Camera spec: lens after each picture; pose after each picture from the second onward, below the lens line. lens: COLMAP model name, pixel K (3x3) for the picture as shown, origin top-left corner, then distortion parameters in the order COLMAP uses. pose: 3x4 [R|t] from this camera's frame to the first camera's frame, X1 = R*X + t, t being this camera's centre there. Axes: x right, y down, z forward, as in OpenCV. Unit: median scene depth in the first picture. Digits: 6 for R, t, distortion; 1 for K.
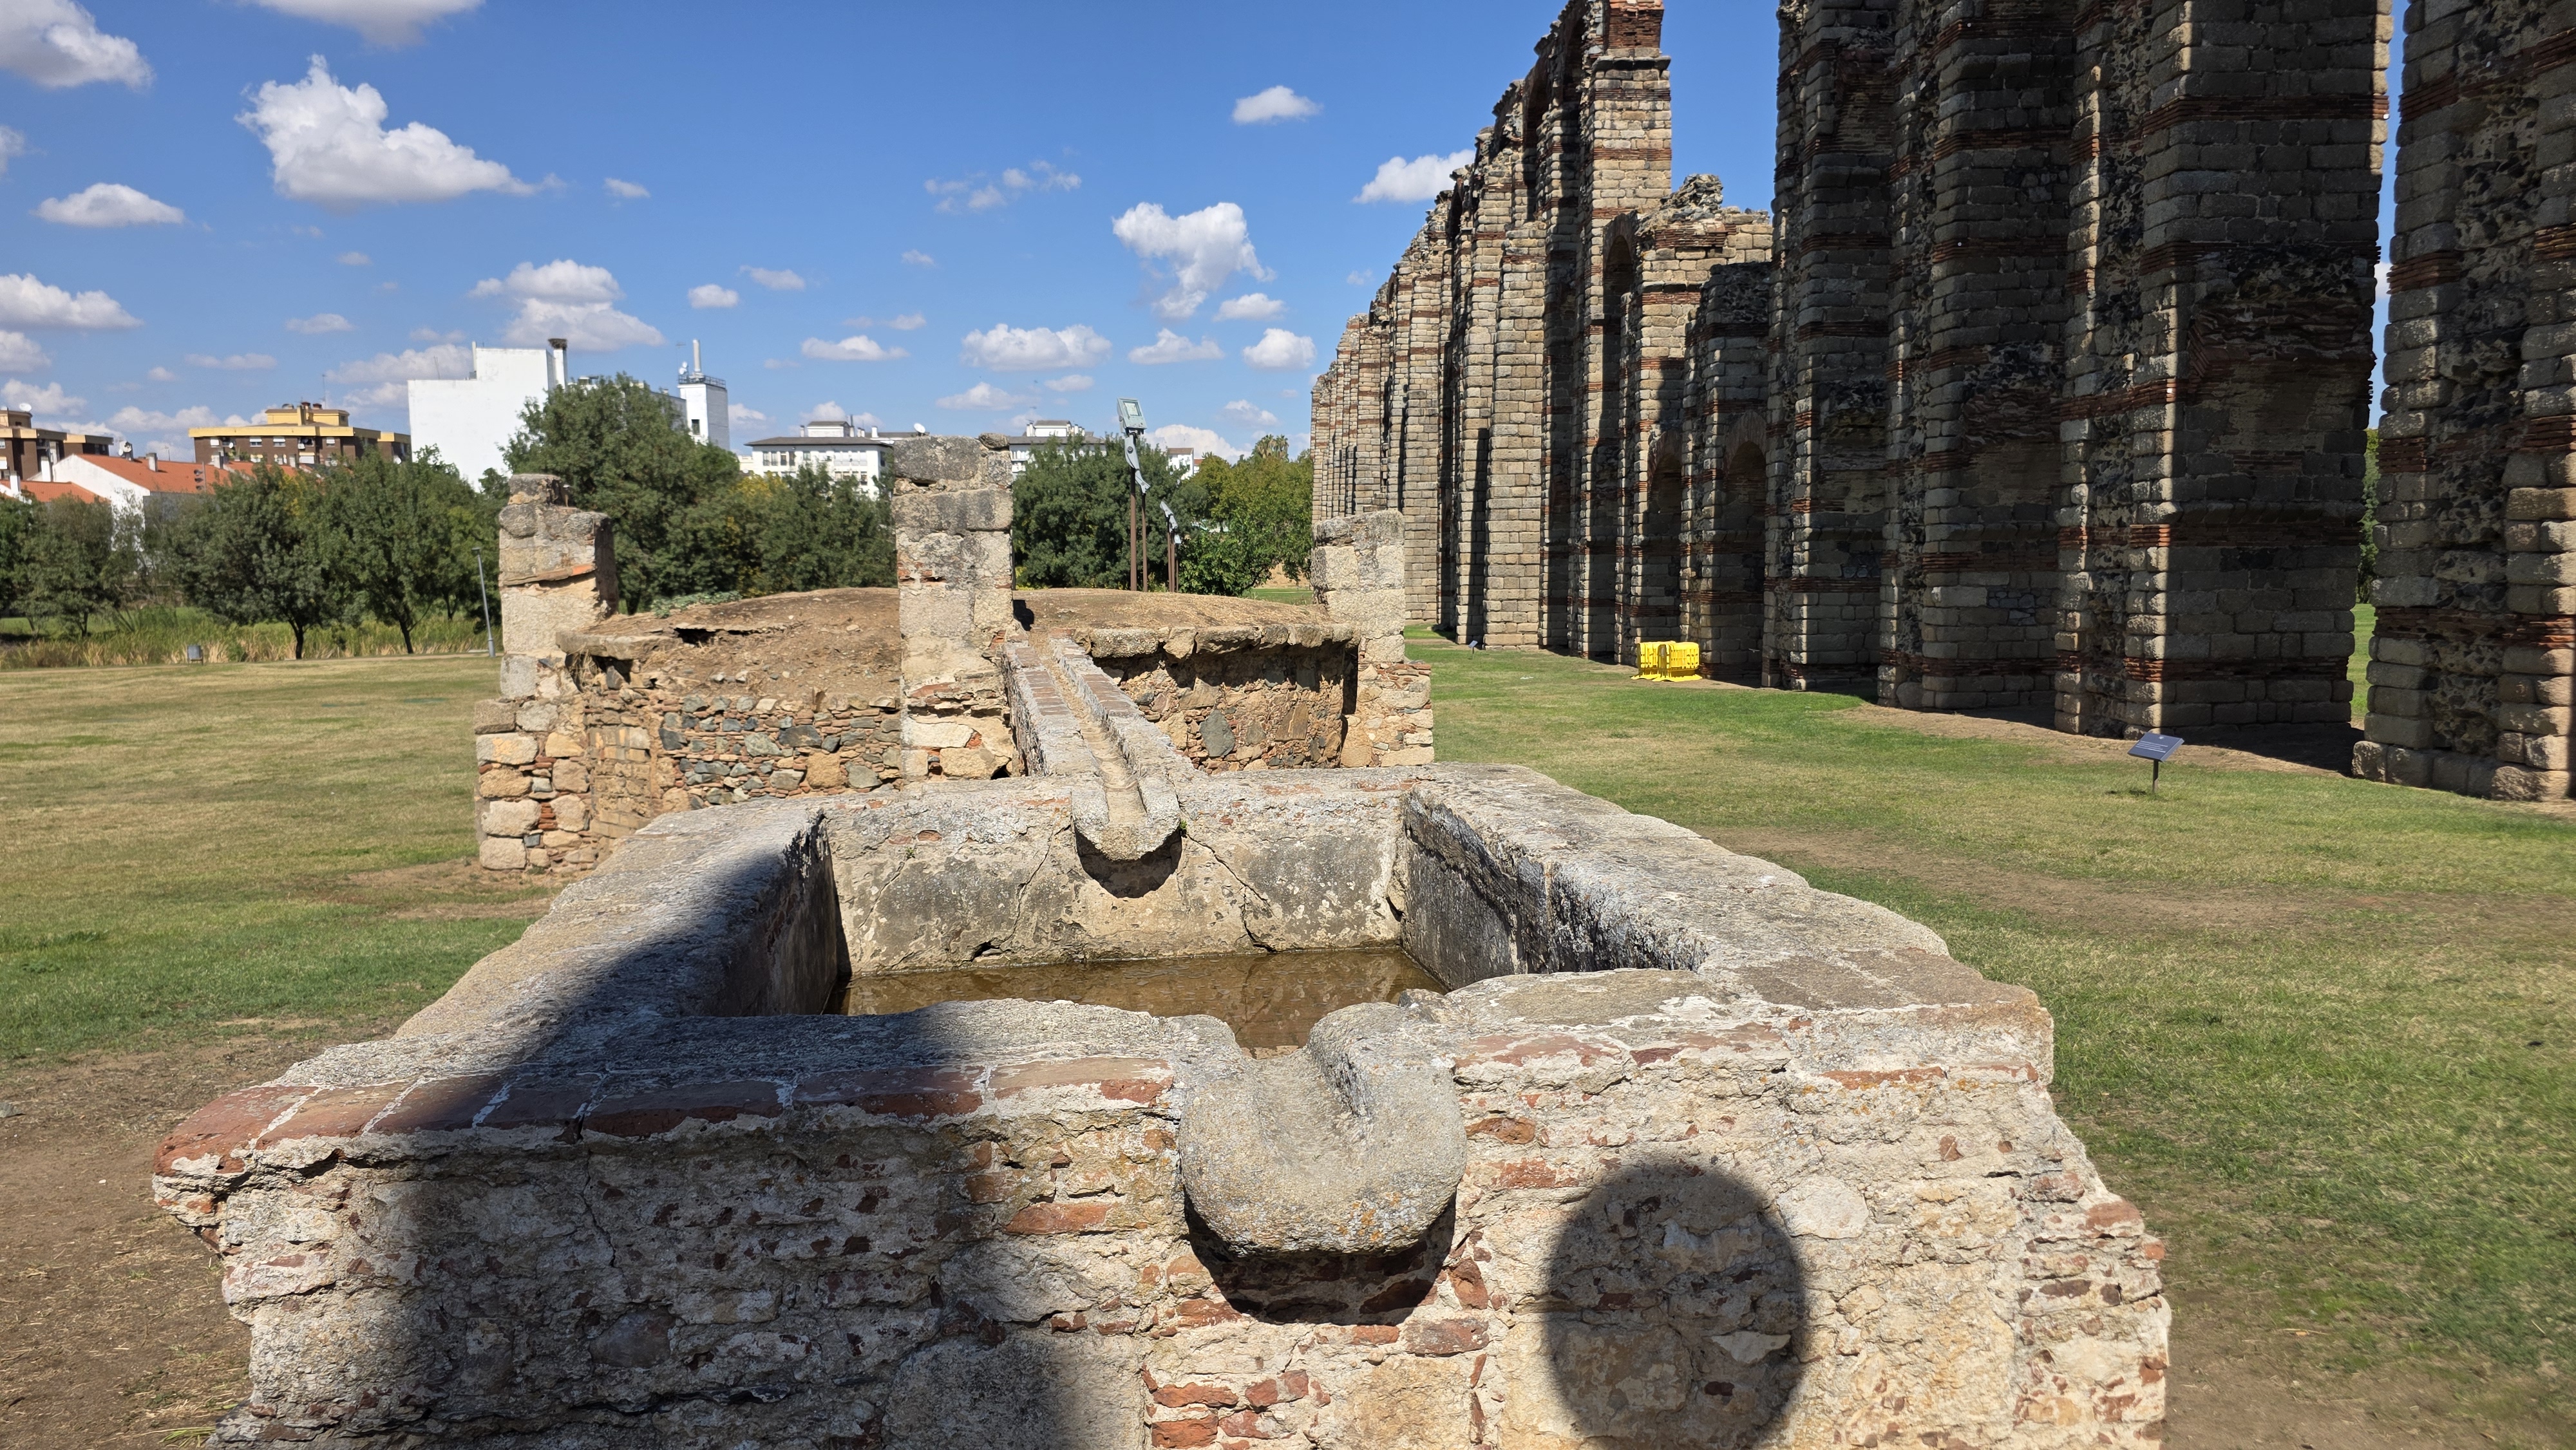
lens RADIAL K [[1734.0, 0, 1285.4], [0, 1734.0, 741.1], [0, 0, 1]] dist [0.056201, -0.051610]
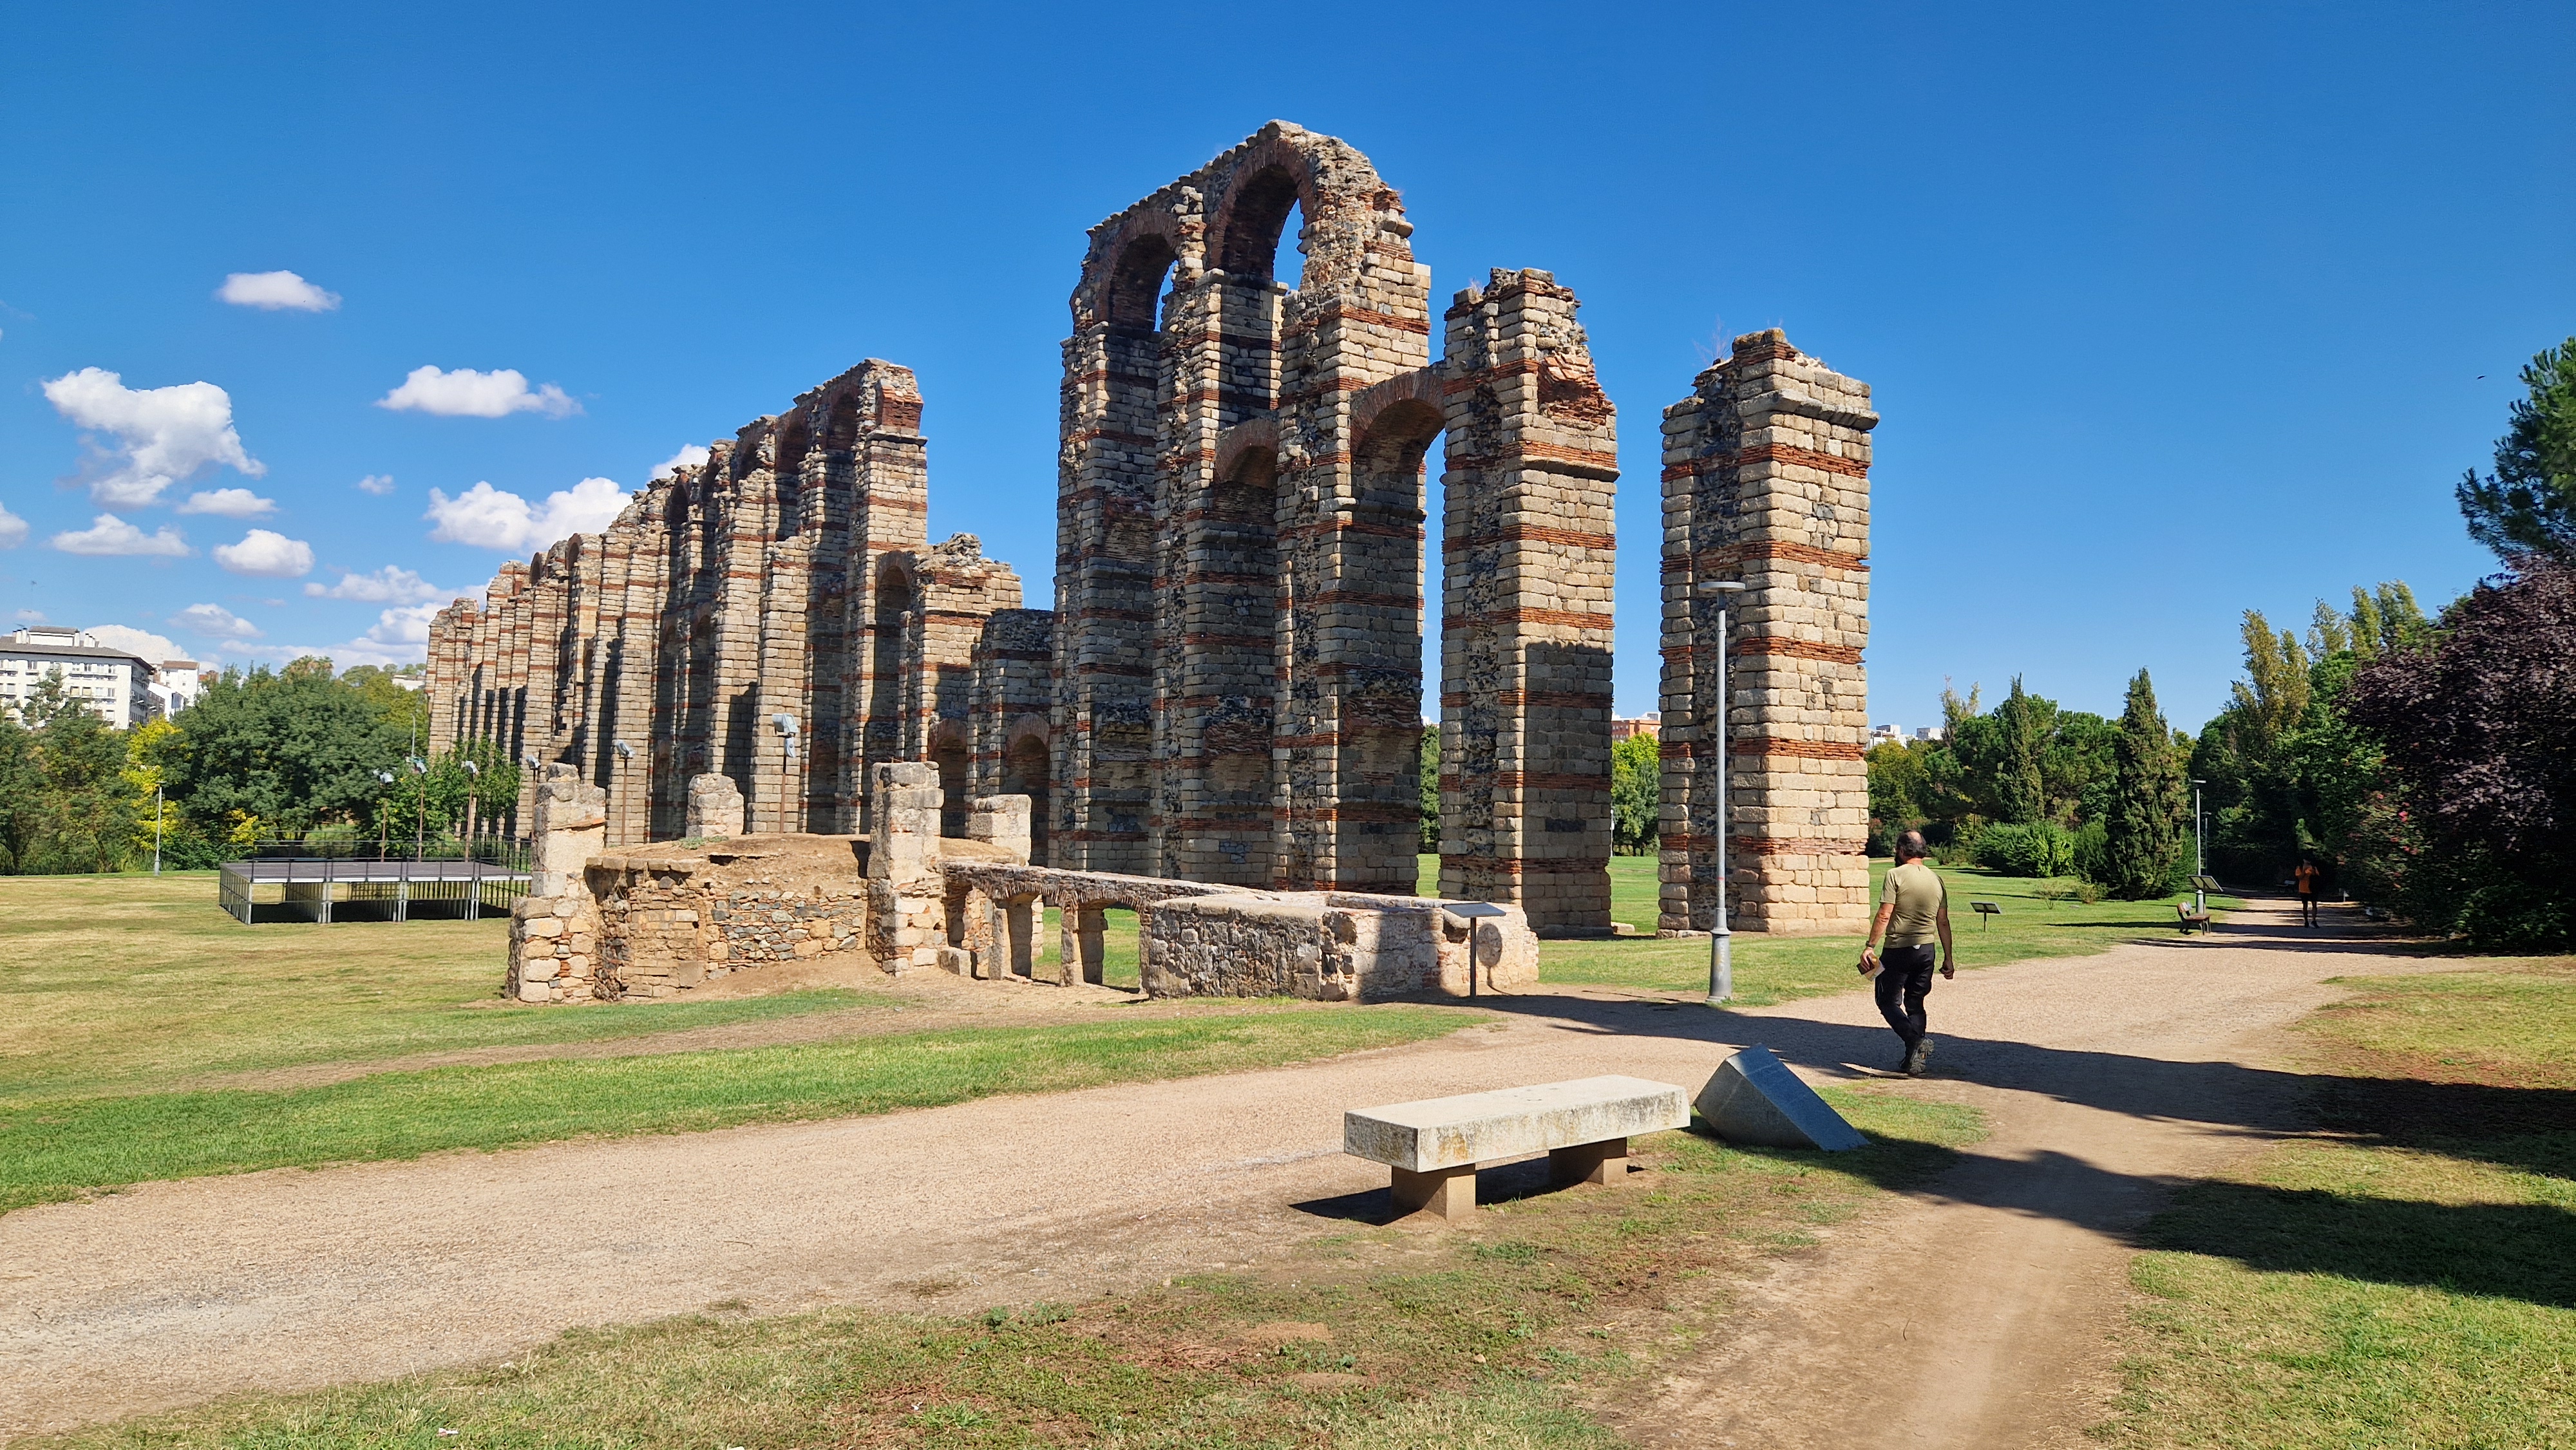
lens RADIAL K [[1702.6, 0, 1286.0], [0, 1702.6, 717.7], [0, 0, 1]] dist [0.091871, -0.094270]
pose [[0.861779, 0.052294, 0.504582, -0.447274], [0.025936, 0.988830, -0.146776, 0.043763], [-0.506621, 0.139575, 0.850796, -0.513064]]
